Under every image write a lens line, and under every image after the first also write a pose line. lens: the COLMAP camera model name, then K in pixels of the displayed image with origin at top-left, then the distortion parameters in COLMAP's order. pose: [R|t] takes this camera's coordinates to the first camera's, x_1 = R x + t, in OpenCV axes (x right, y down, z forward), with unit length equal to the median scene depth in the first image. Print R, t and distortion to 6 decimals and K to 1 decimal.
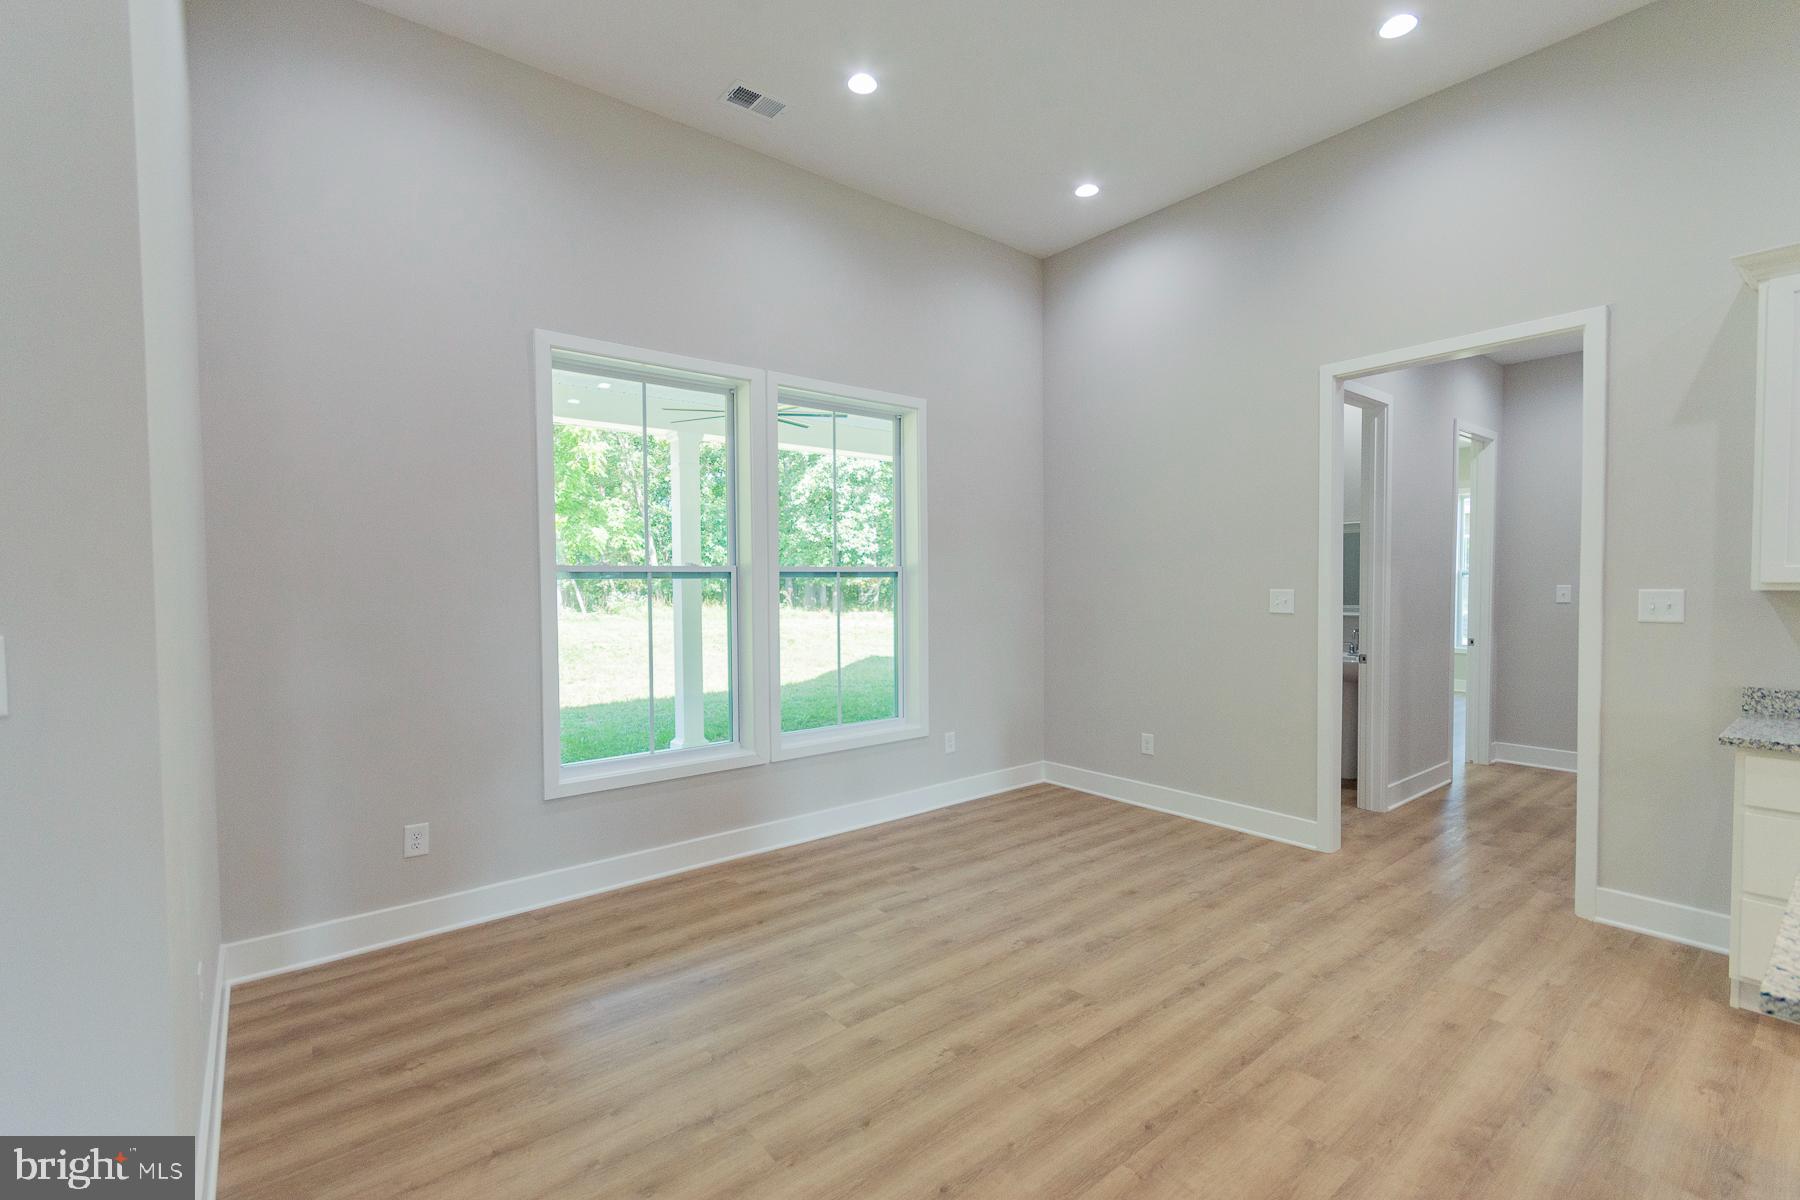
lens RADIAL K [[793.3, 0, 897.9], [0, 793.3, 606.4], [0, 0, 1]] dist [0.004801, -0.000059]
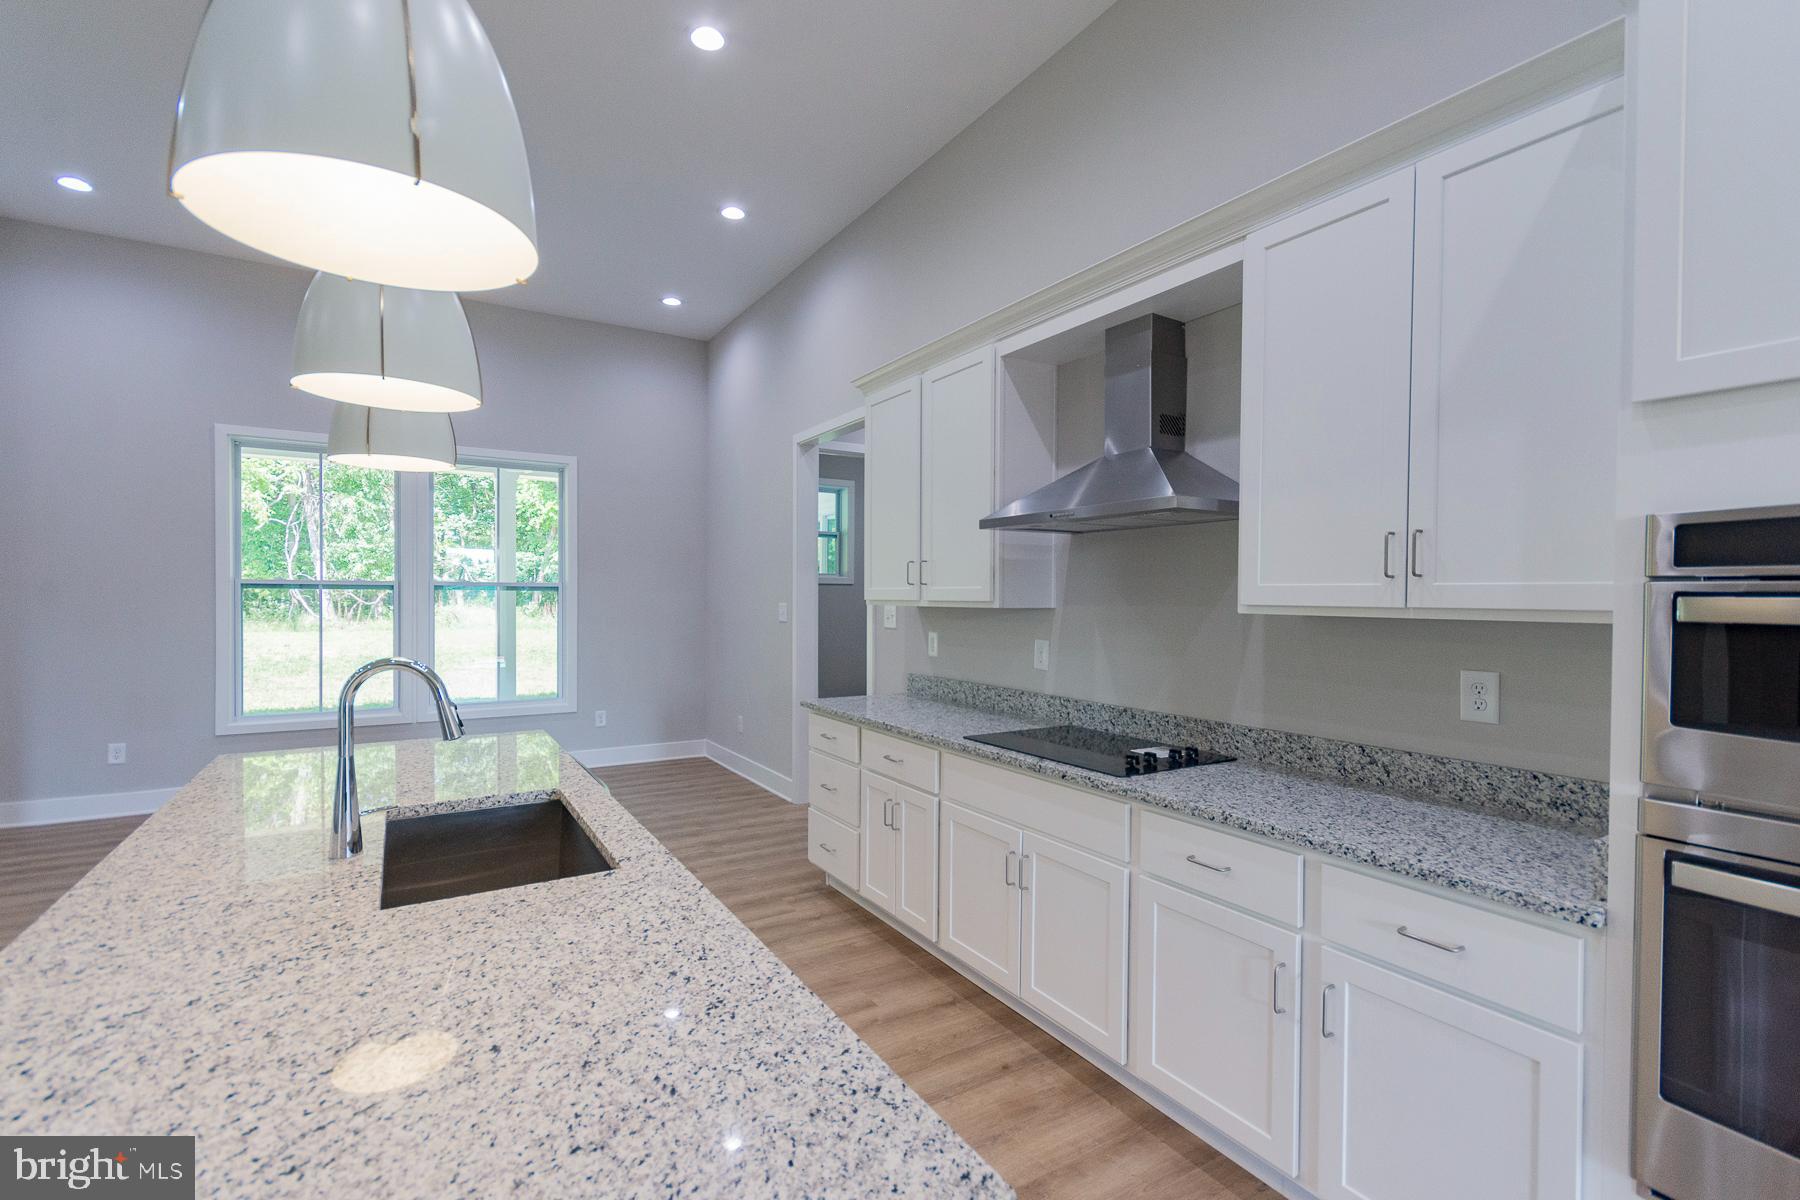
lens RADIAL K [[793.3, 0, 891.2], [0, 793.3, 608.1], [0, 0, 1]] dist [0.004801, -0.000059]
pose [[0.992687, 0.015682, -0.119691, 1.164681], [-0.018386, 0.999599, -0.021516, 0.015183], [0.119305, 0.023559, 0.992578, -0.404703]]
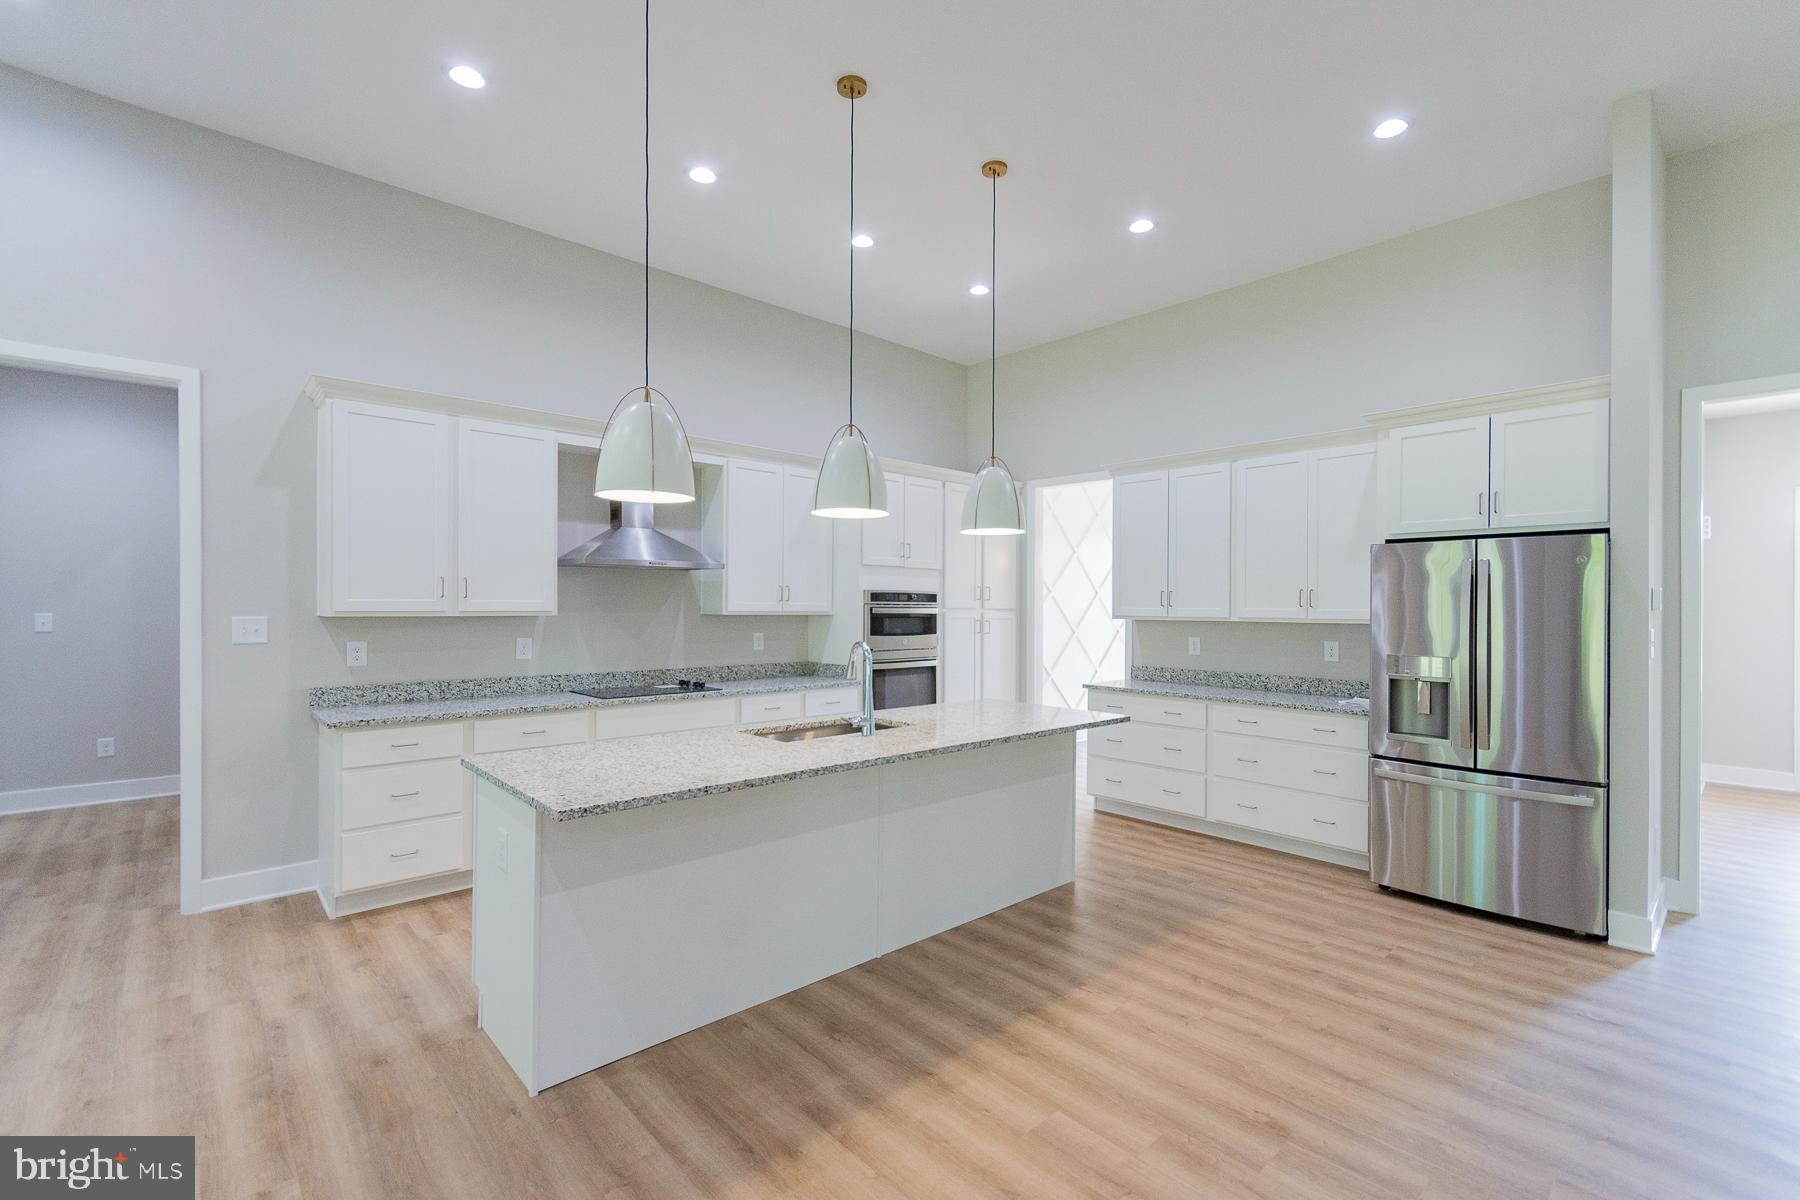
lens RADIAL K [[793.3, 0, 901.3], [0, 793.3, 605.4], [0, 0, 1]] dist [0.004801, -0.000059]
pose [[-0.062948, 0.005532, 0.998001, -0.338164], [0.029853, 0.999548, -0.003658, -0.004106], [-0.997570, 0.029563, -0.063085, 0.079588]]
